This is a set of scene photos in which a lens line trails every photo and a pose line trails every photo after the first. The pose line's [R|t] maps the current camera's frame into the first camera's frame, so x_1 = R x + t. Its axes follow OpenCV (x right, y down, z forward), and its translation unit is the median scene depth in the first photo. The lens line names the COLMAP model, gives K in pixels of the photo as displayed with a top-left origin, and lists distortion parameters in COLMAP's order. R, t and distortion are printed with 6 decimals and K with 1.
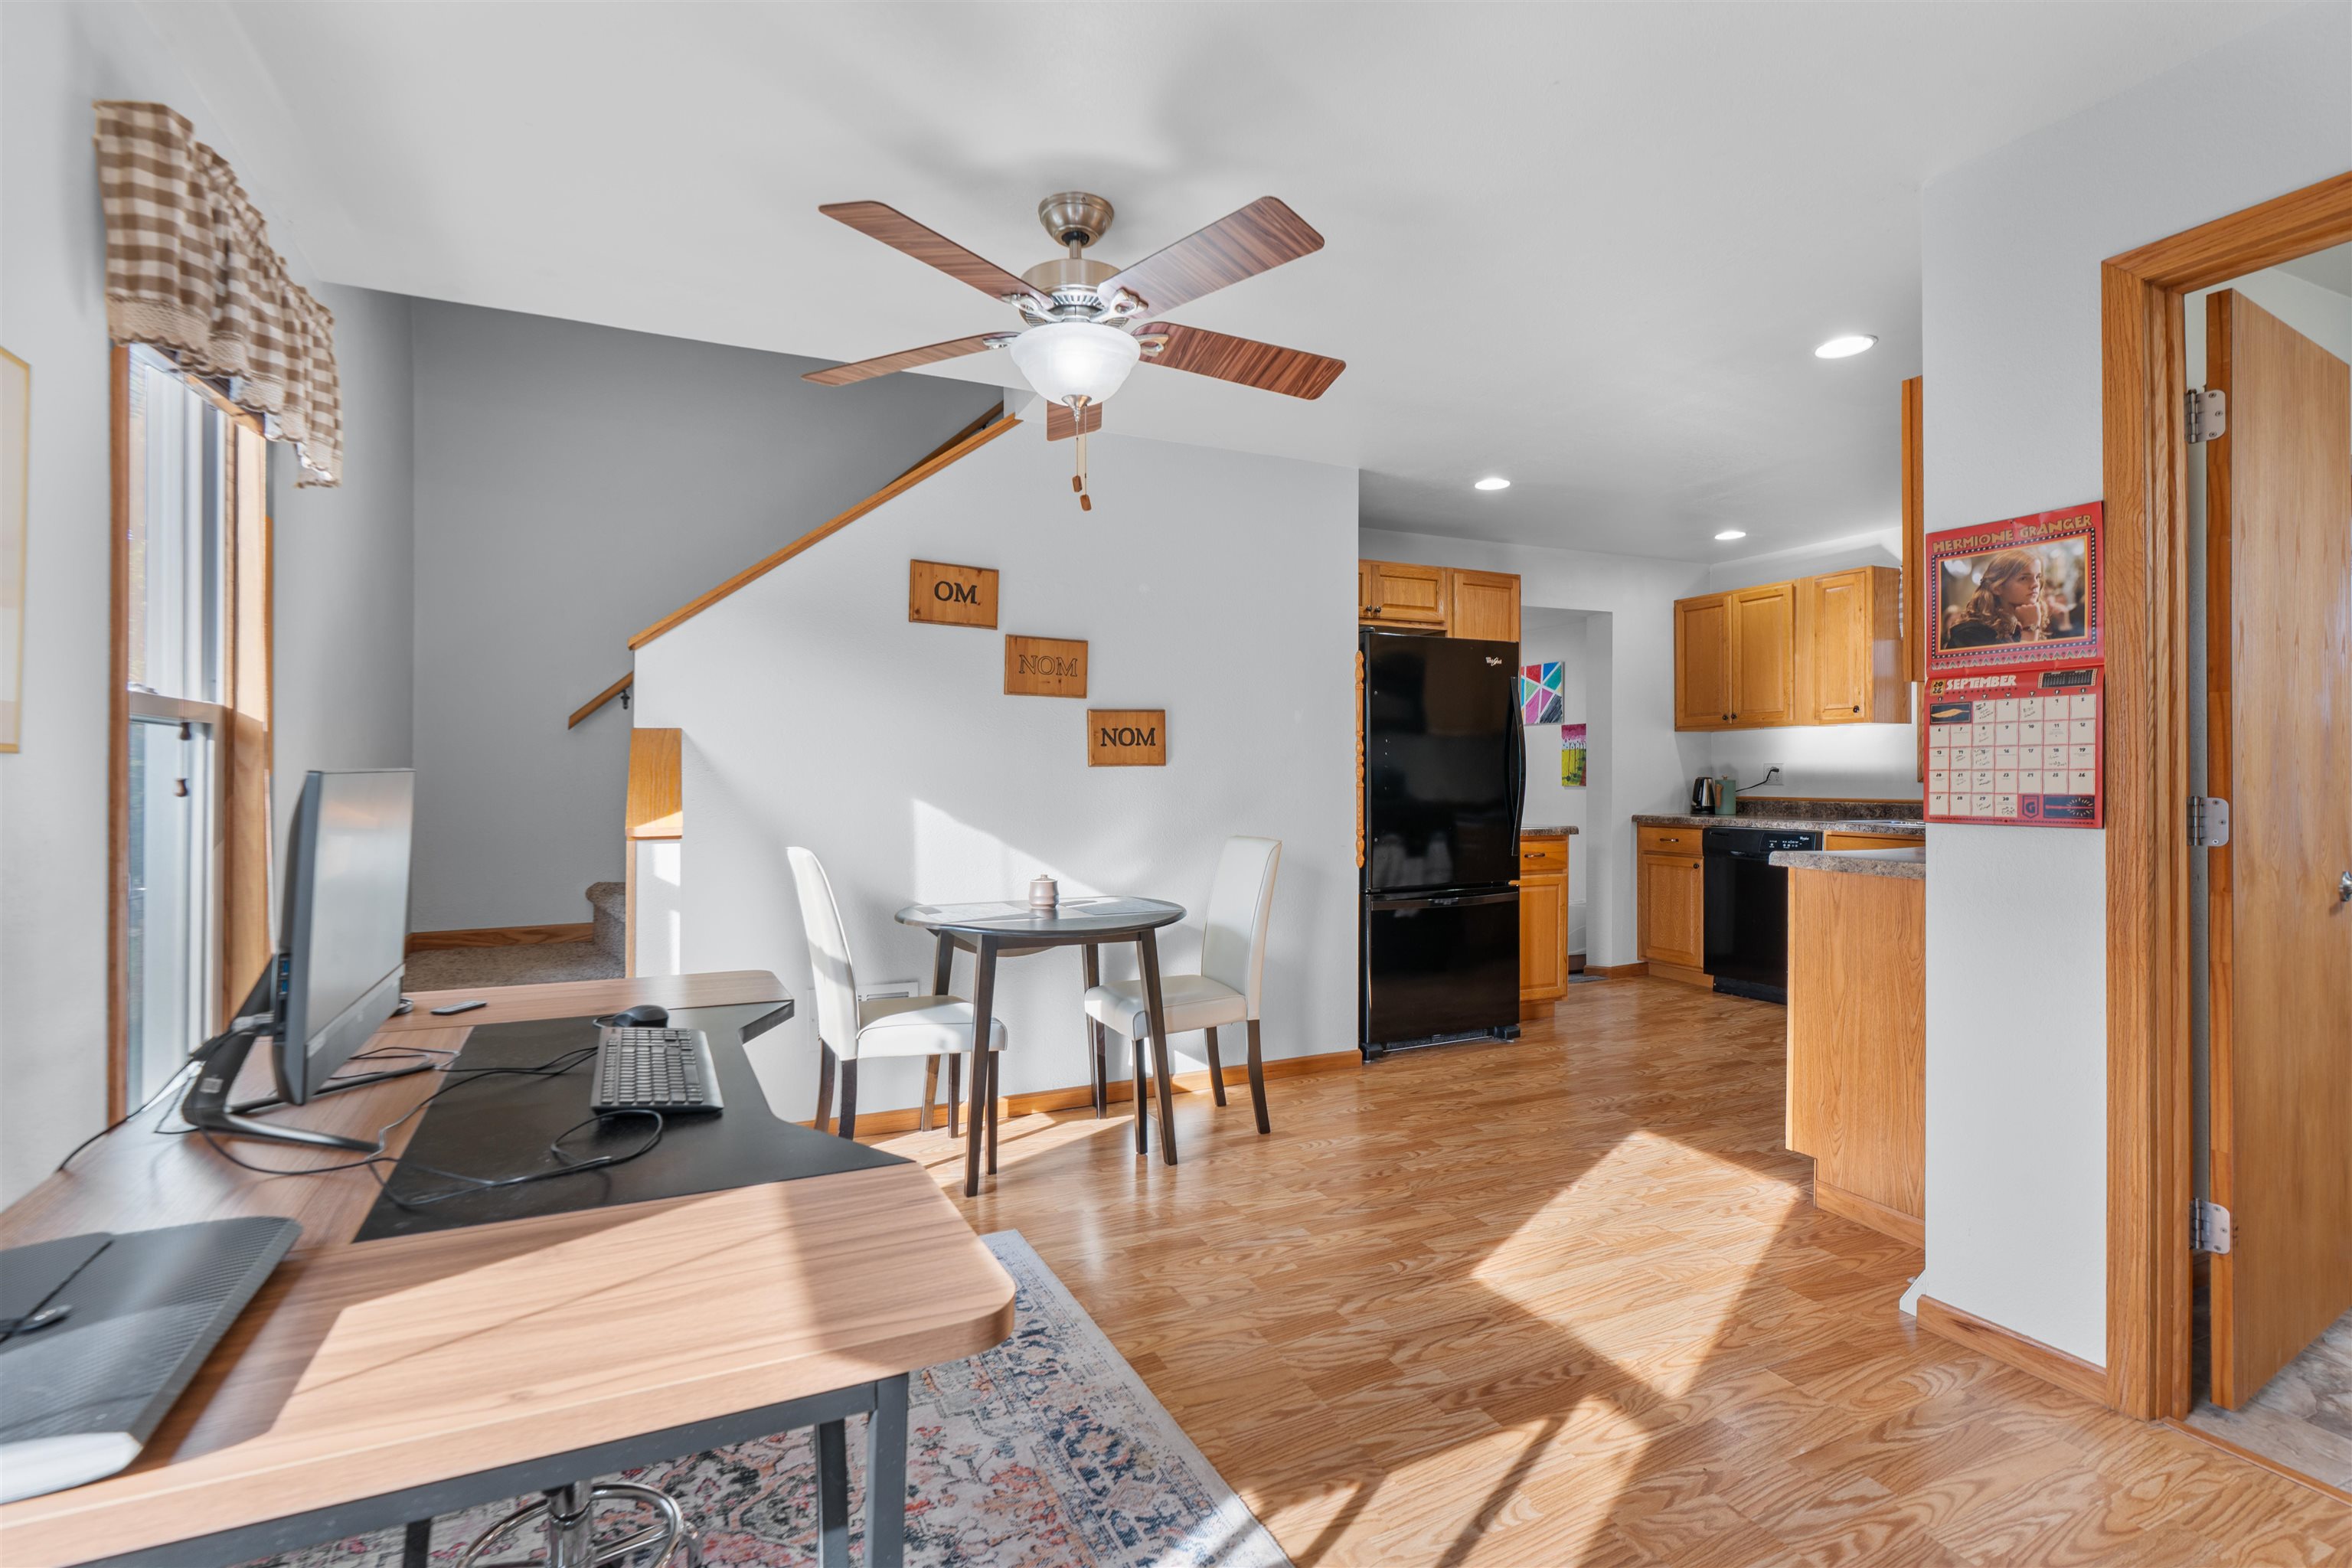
lens RADIAL K [[1064.5, 0, 1161.3], [0, 1064.5, 776.3], [0, 0, 1]] dist [-0.000582, -0.000502]
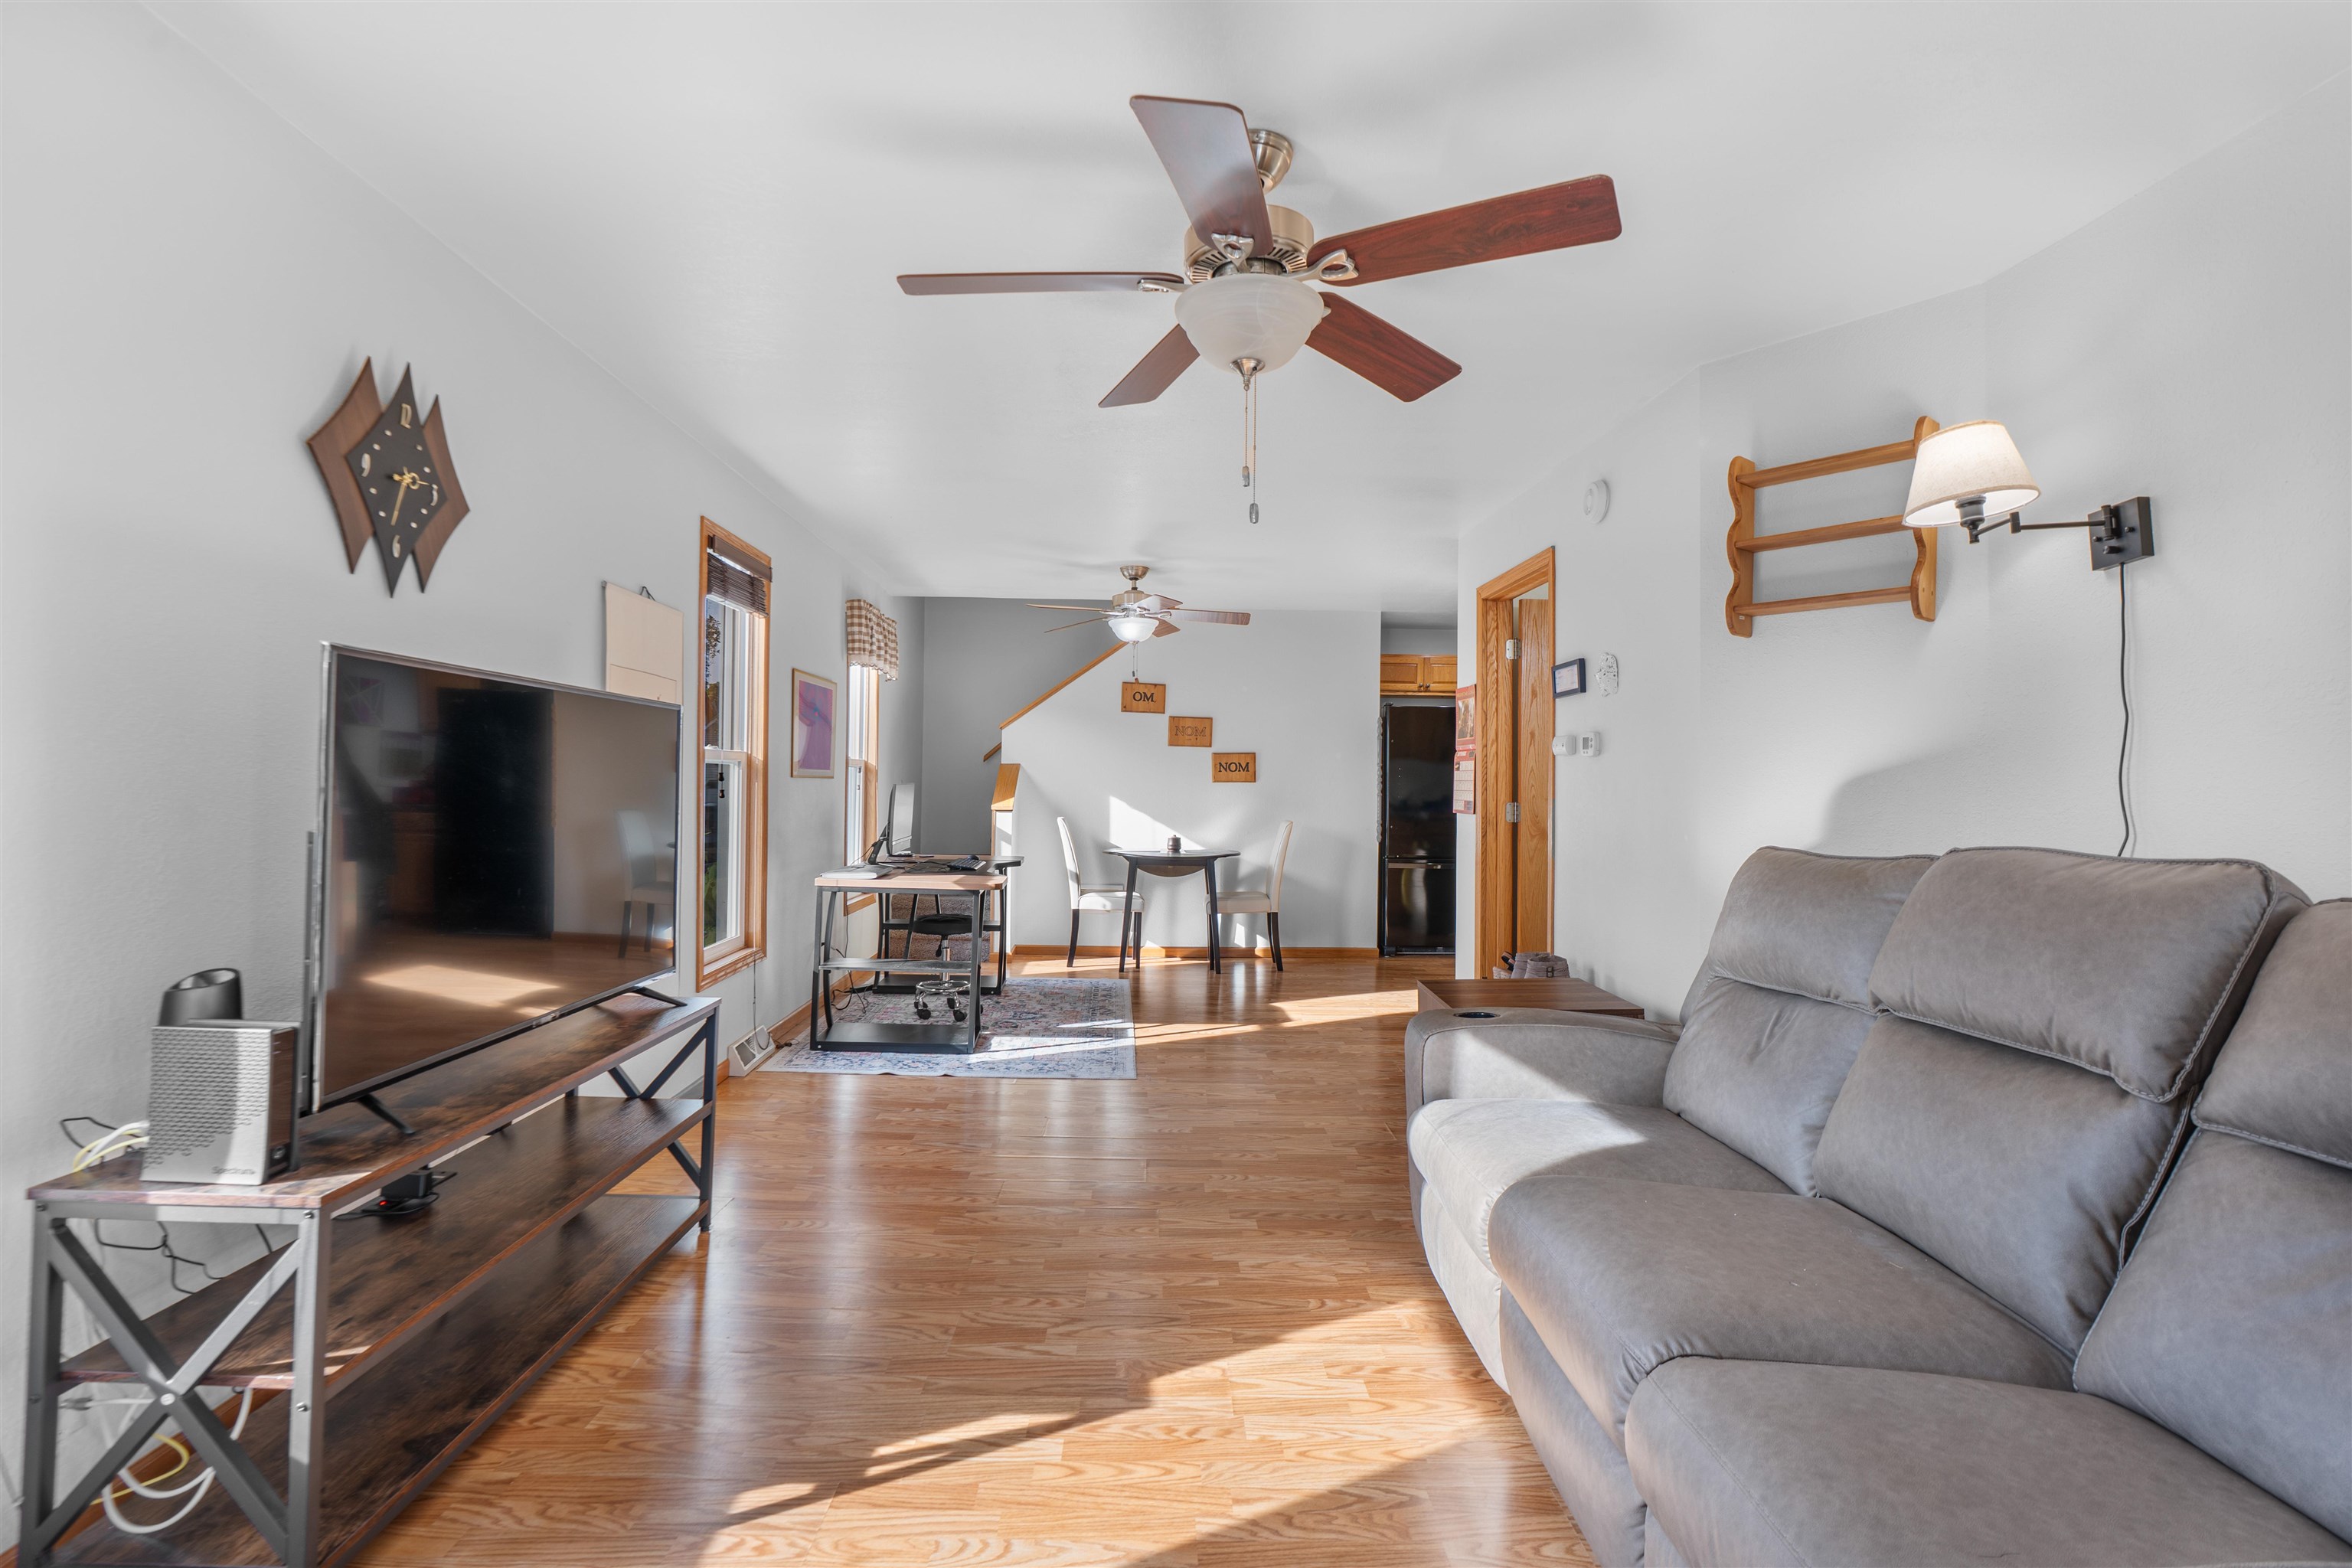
lens RADIAL K [[1064.5, 0, 1174.9], [0, 1064.5, 775.2], [0, 0, 1]] dist [-0.000582, -0.000502]
pose [[0.922827, 0.009774, -0.385090, 0.618688], [-0.012631, 0.999908, -0.004889, -0.011989], [0.385007, 0.009376, 0.922866, -0.821251]]
